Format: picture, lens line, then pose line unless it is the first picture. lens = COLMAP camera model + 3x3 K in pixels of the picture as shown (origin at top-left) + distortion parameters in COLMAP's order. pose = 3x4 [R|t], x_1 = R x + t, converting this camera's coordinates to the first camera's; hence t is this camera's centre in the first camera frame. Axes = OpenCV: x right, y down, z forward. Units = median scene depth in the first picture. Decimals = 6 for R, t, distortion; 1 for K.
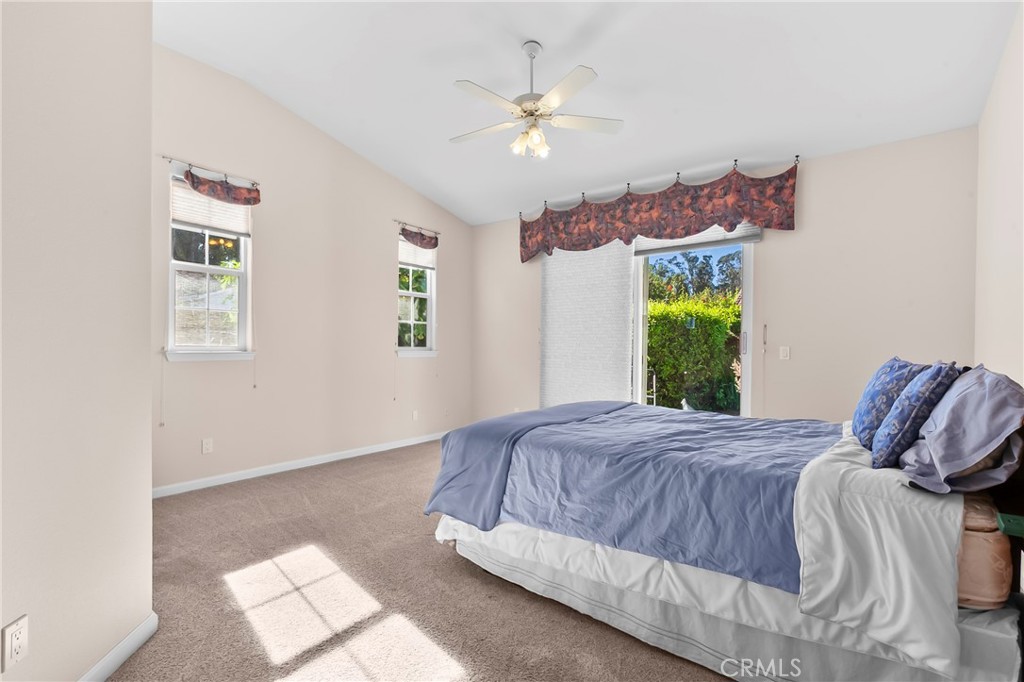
lens RADIAL K [[467.3, 0, 517.2], [0, 467.3, 355.7], [0, 0, 1]] dist [0.007211, -0.003776]
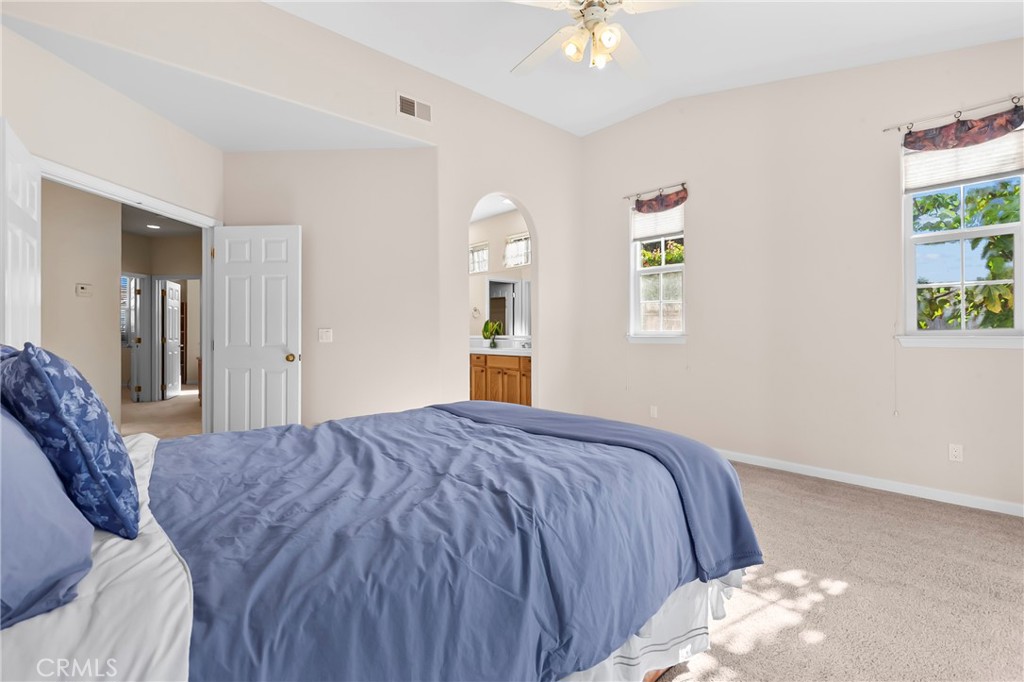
lens RADIAL K [[482.2, 0, 510.0], [0, 482.2, 327.6], [0, 0, 1]] dist [0.001339, -0.000666]
pose [[-0.213400, -0.011130, -0.976901, 0.467225], [-0.008682, 0.999917, -0.009496, -0.010074], [0.976926, 0.006455, -0.213479, 0.618635]]
